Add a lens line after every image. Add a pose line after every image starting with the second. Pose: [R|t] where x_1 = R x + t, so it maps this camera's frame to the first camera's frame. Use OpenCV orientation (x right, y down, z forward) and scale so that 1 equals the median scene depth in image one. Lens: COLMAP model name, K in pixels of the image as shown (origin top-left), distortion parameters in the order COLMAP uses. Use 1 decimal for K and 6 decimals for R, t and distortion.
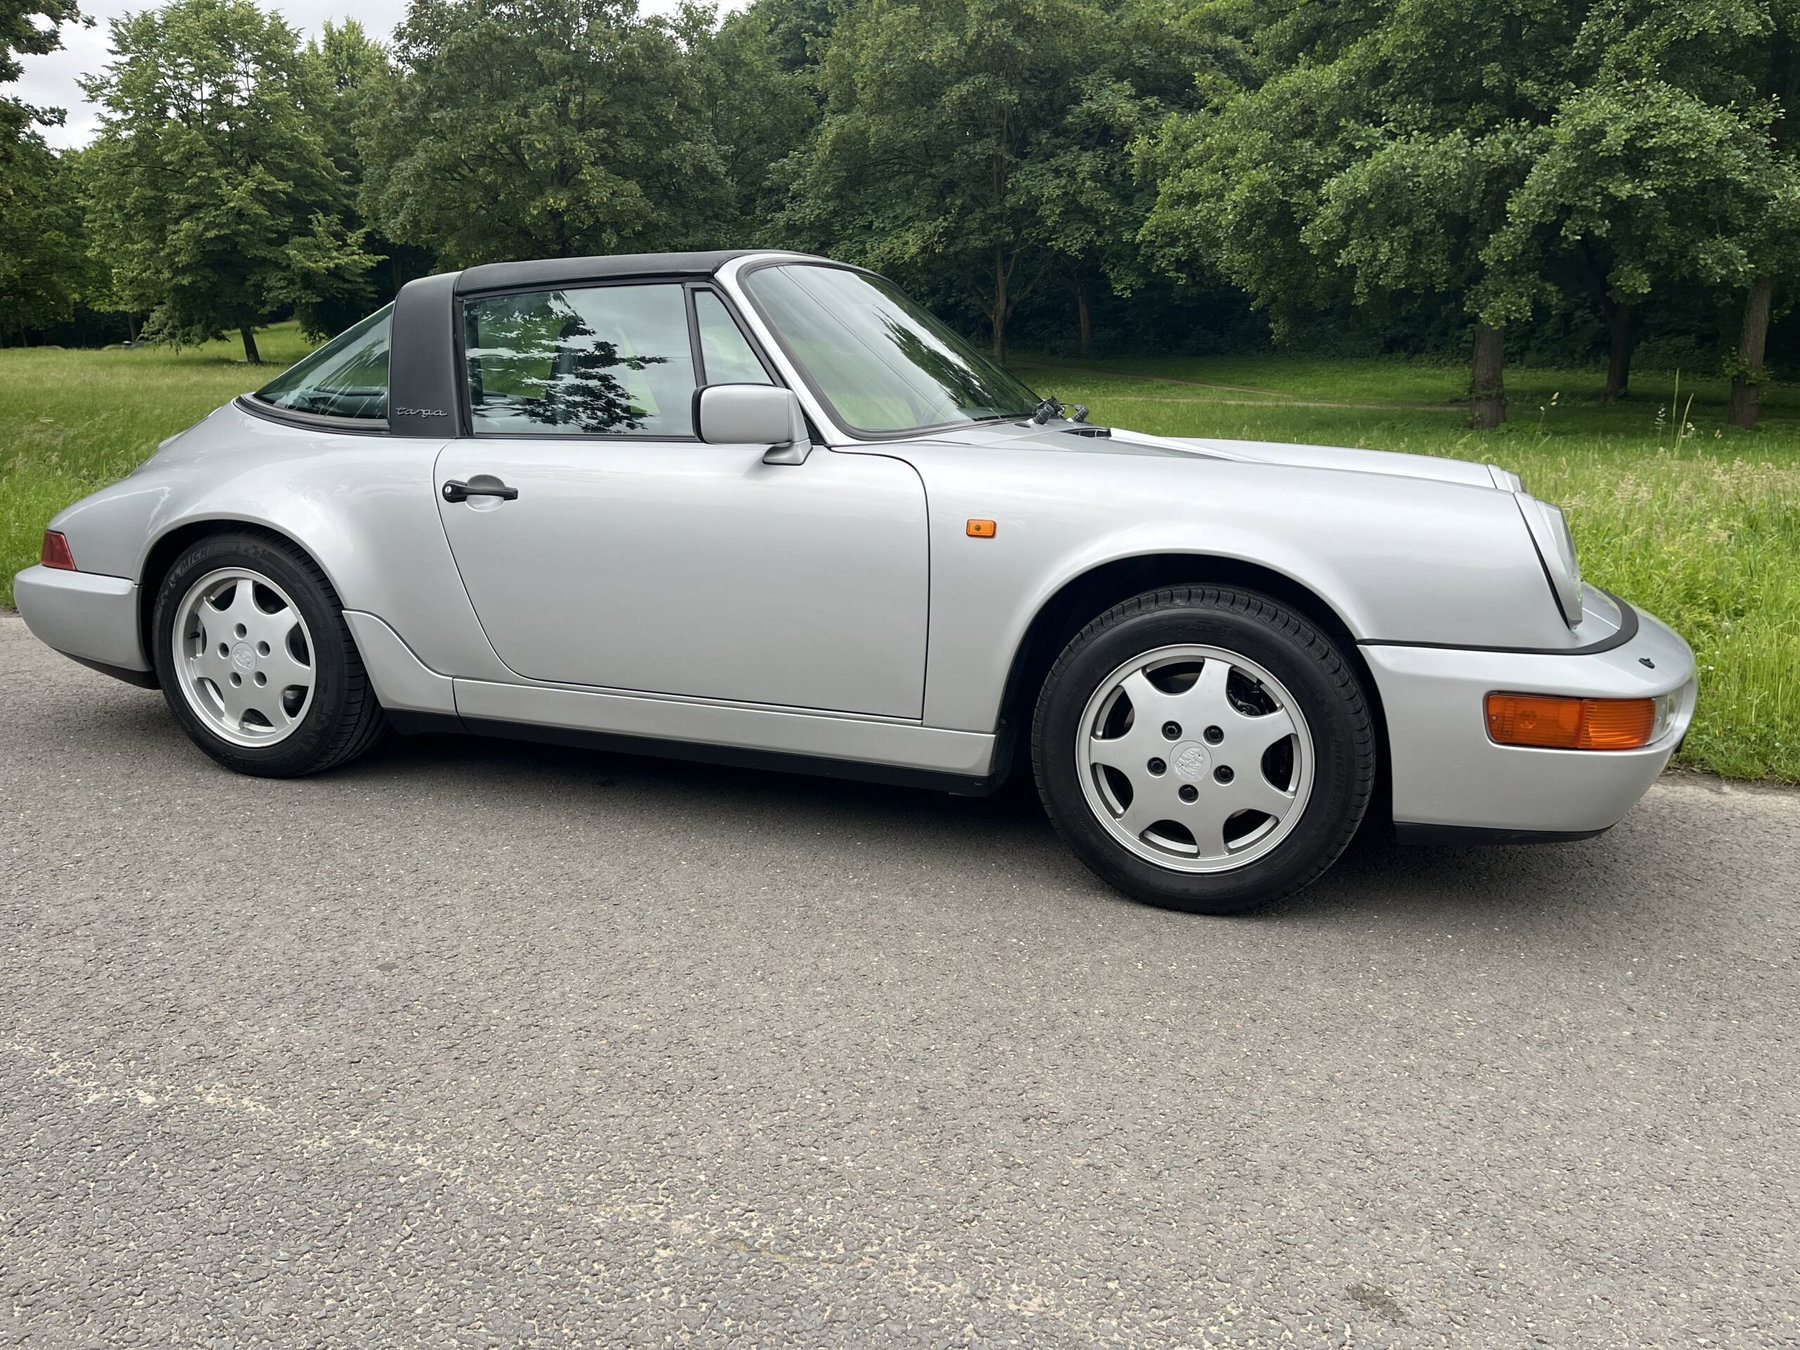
lens RADIAL K [[1339.3, 0, 901.7], [0, 1339.3, 680.1], [0, 0, 1]] dist [0.075484, -0.095234]
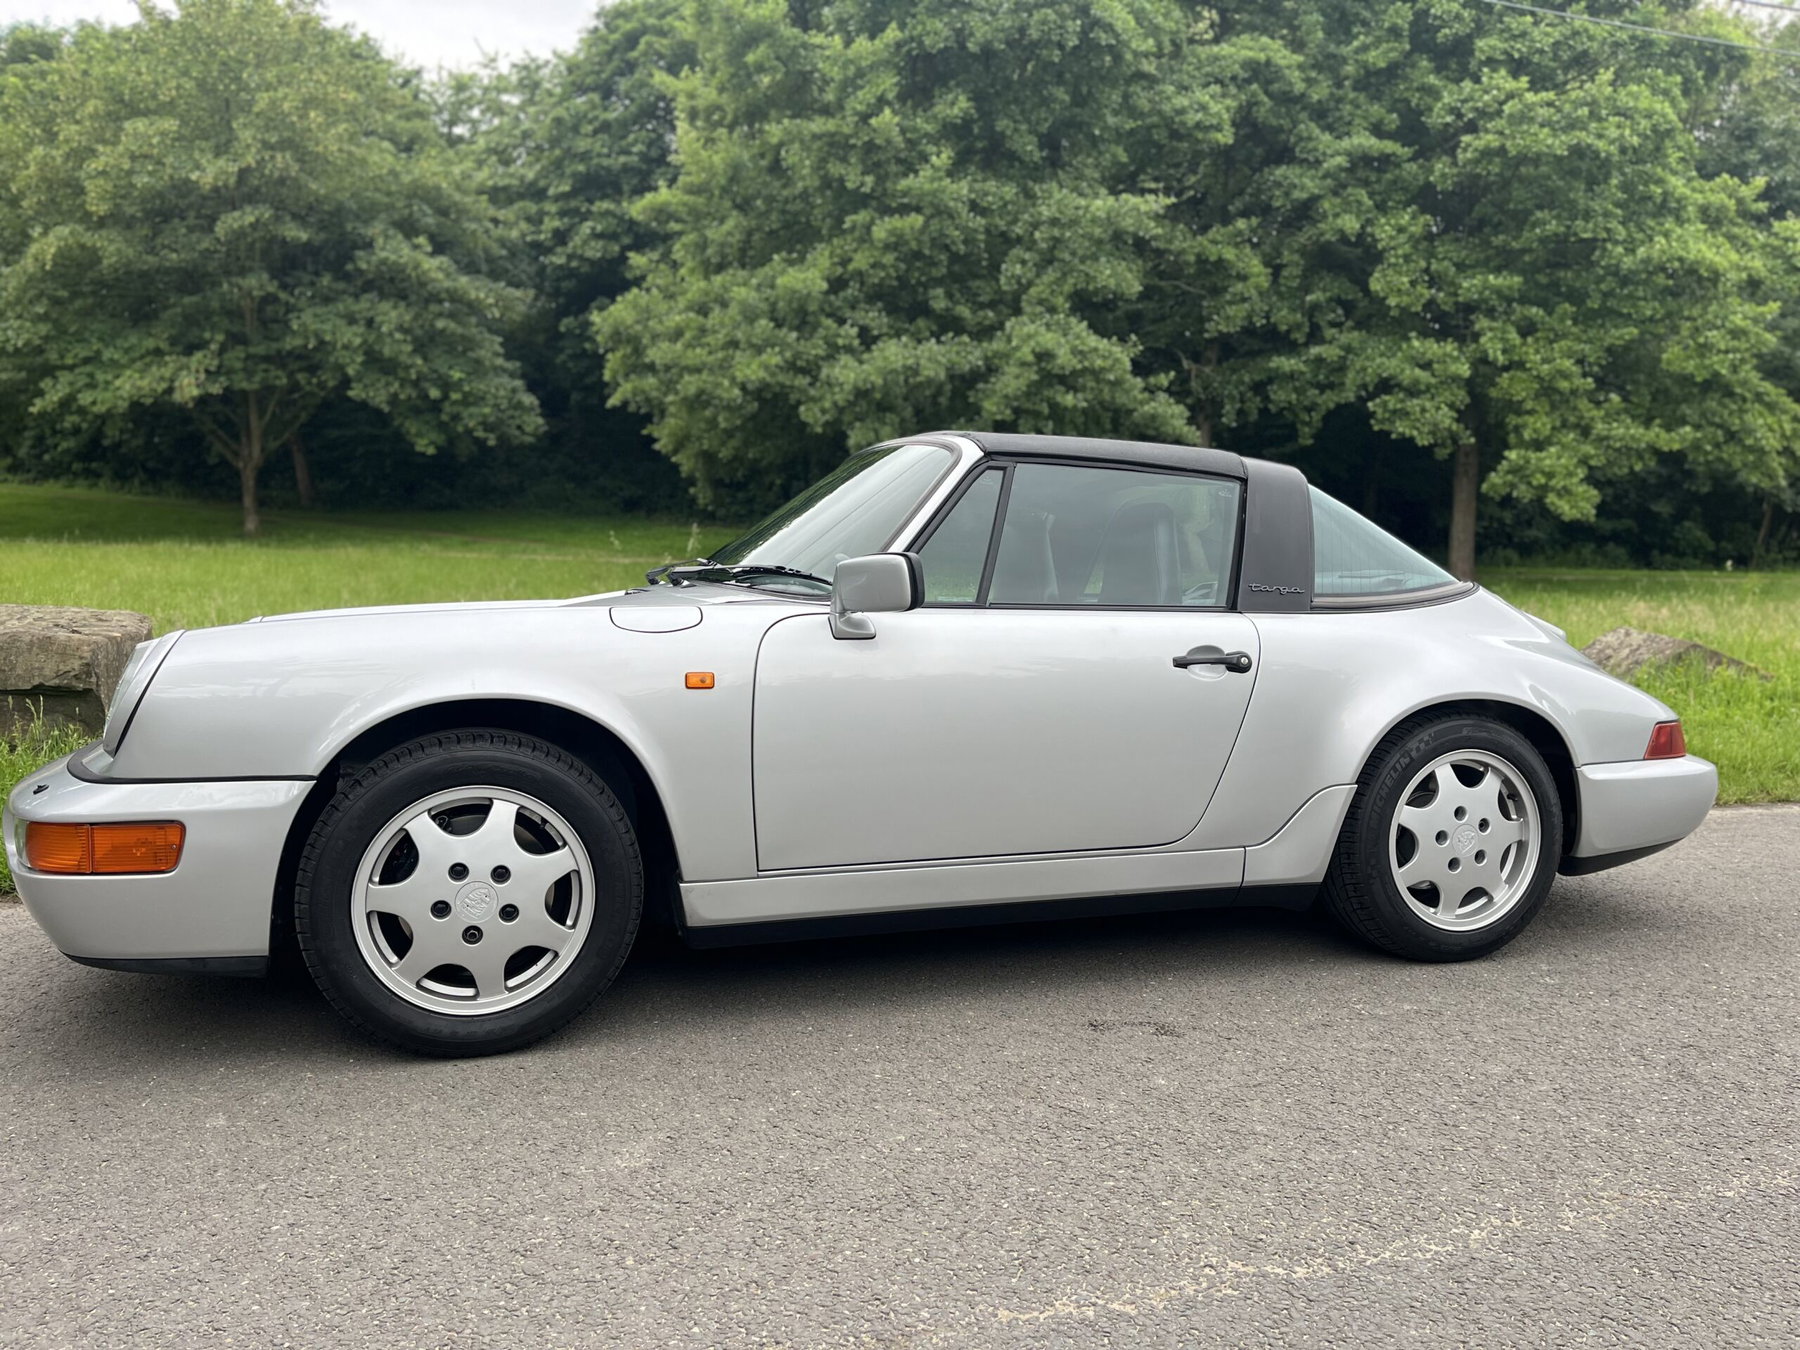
lens RADIAL K [[1339.3, 0, 901.7], [0, 1339.3, 680.1], [0, 0, 1]] dist [0.075484, -0.095234]
pose [[0.774621, -0.065617, 0.629012, -0.395388], [0.134024, 0.989045, -0.061874, -0.042065], [-0.618061, 0.132232, 0.774929, 0.150209]]
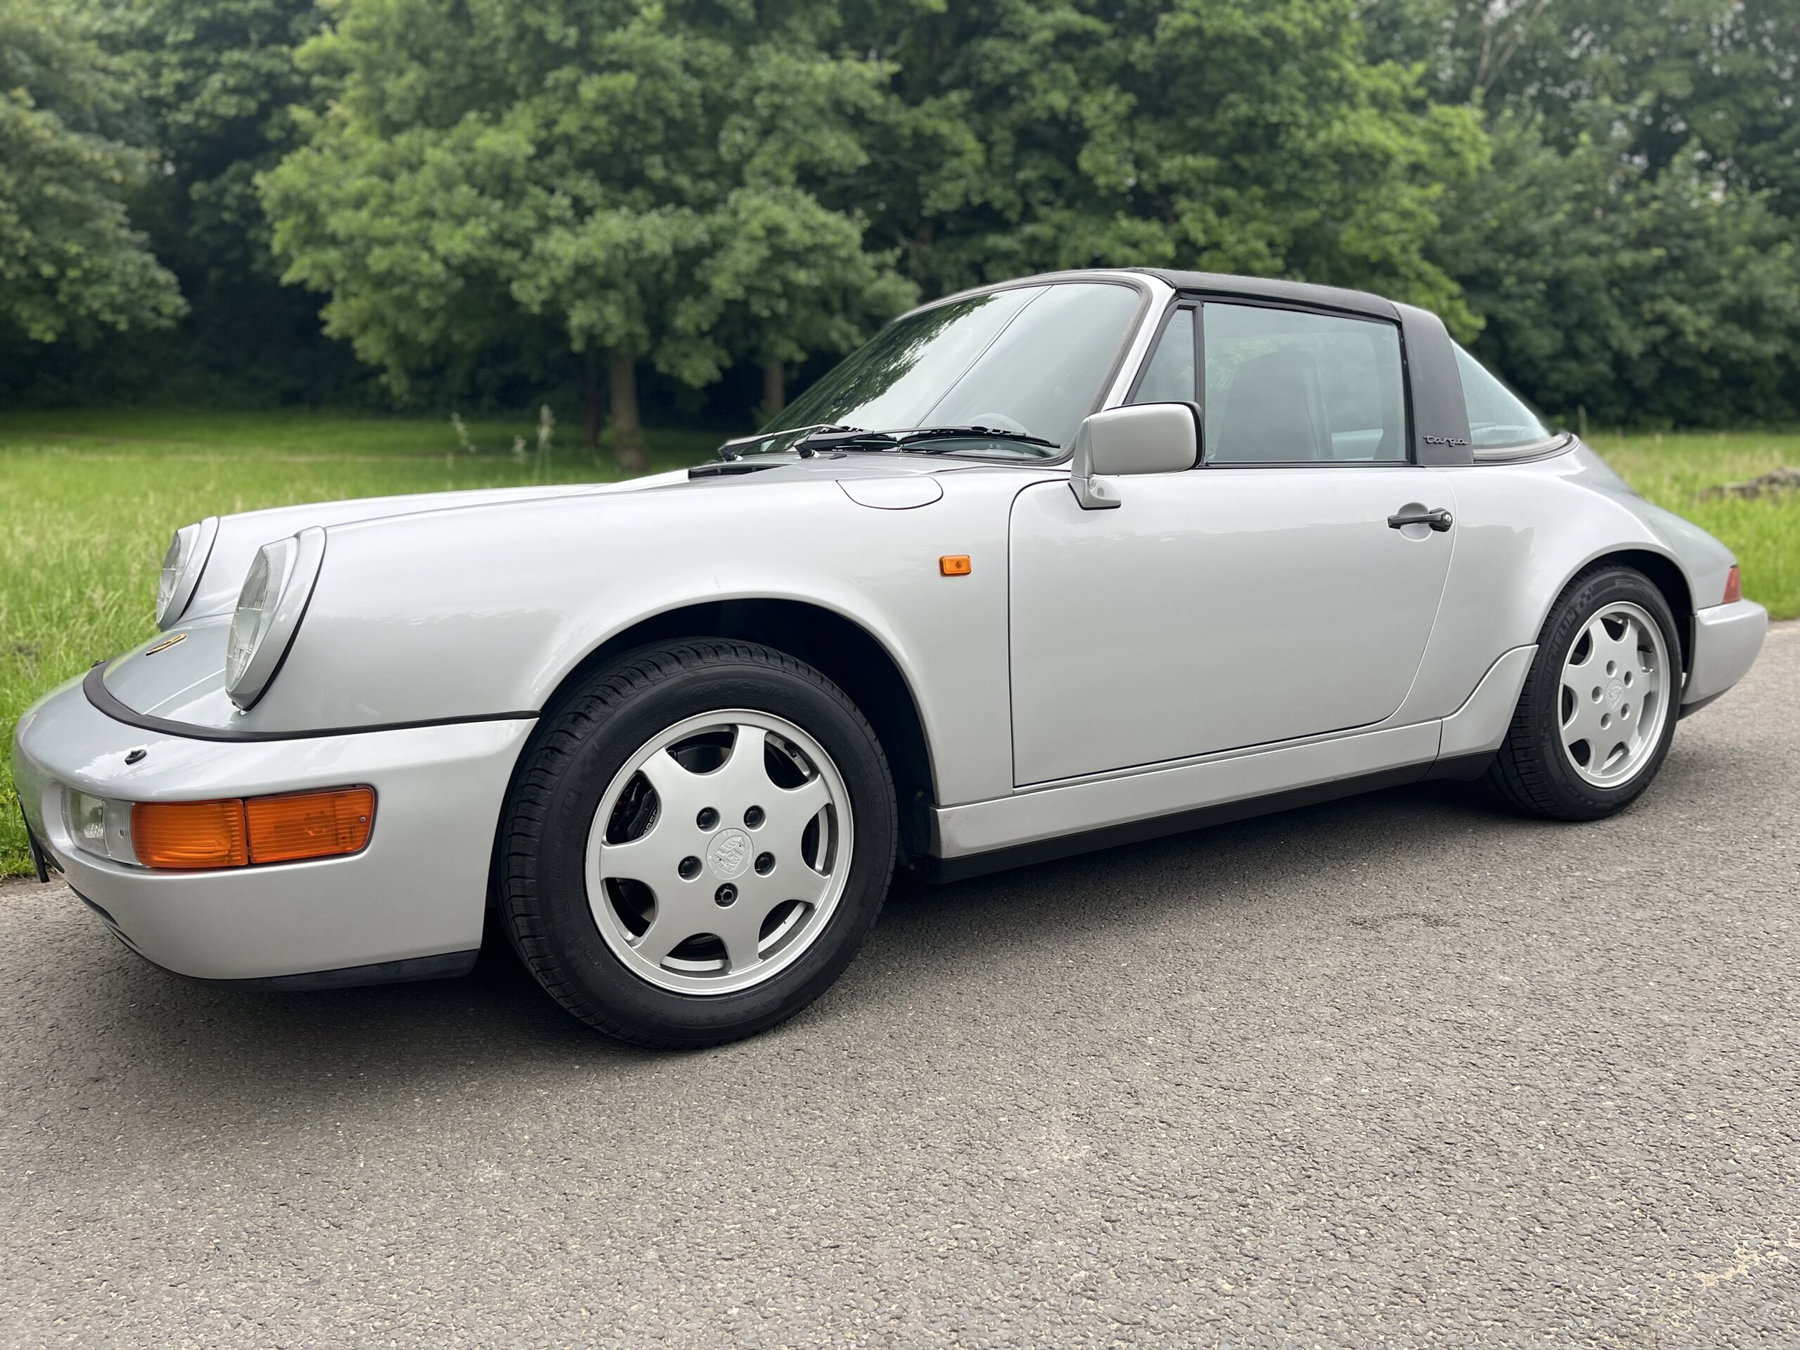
lens RADIAL K [[1344.6, 0, 902.3], [0, 1344.6, 664.4], [0, 0, 1]] dist [0.080904, -0.107516]
pose [[0.607562, -0.153674, 0.779264, -0.417367], [0.192663, 0.980318, 0.043110, -0.050684], [-0.770551, 0.123943, 0.625211, 0.201994]]
